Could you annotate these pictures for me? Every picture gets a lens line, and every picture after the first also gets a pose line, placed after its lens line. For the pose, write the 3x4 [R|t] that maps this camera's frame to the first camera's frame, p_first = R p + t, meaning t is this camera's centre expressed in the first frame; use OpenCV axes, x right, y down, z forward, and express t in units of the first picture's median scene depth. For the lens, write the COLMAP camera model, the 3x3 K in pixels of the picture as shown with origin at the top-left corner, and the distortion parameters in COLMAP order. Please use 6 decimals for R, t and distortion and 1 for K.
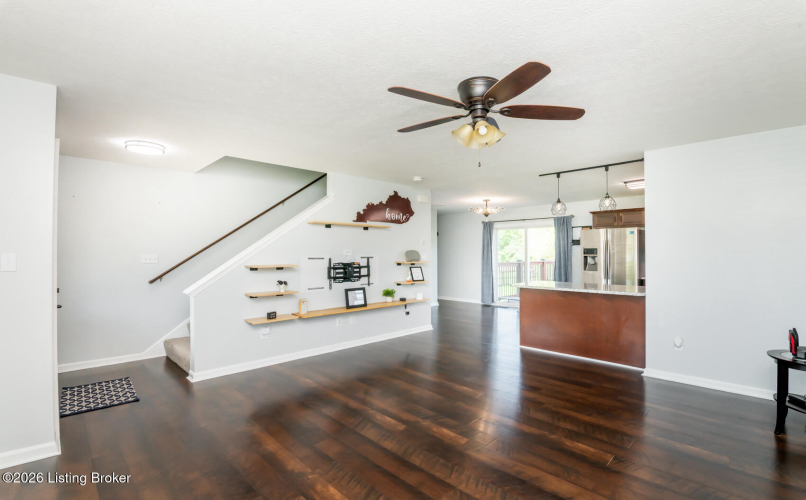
lens RADIAL K [[363.7, 0, 403.0], [0, 363.7, 250.0], [0, 0, 1]] dist [-0.000649, -0.000024]
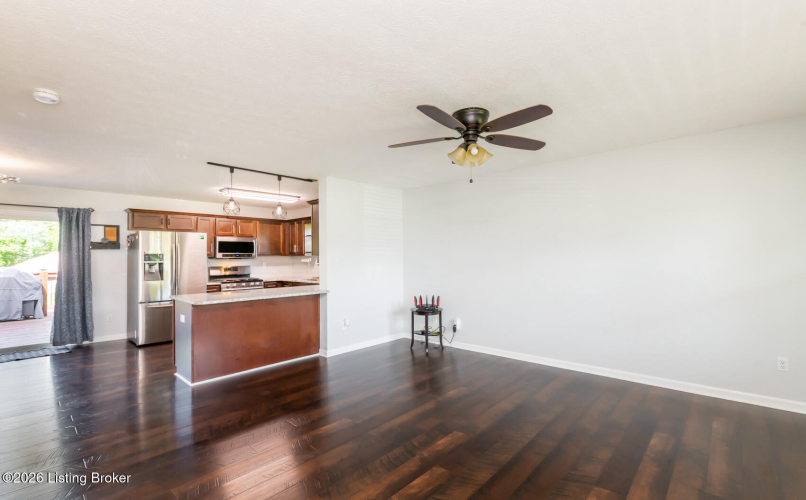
lens RADIAL K [[354.1, 0, 409.5], [0, 354.1, 252.8], [0, 0, 1]] dist [-0.002090, -0.009008]
pose [[-0.052367, 0.015623, 0.998506, -0.766452], [-0.002574, 0.999872, -0.015780, 0.009089], [-0.998625, -0.003397, -0.052320, 1.054329]]
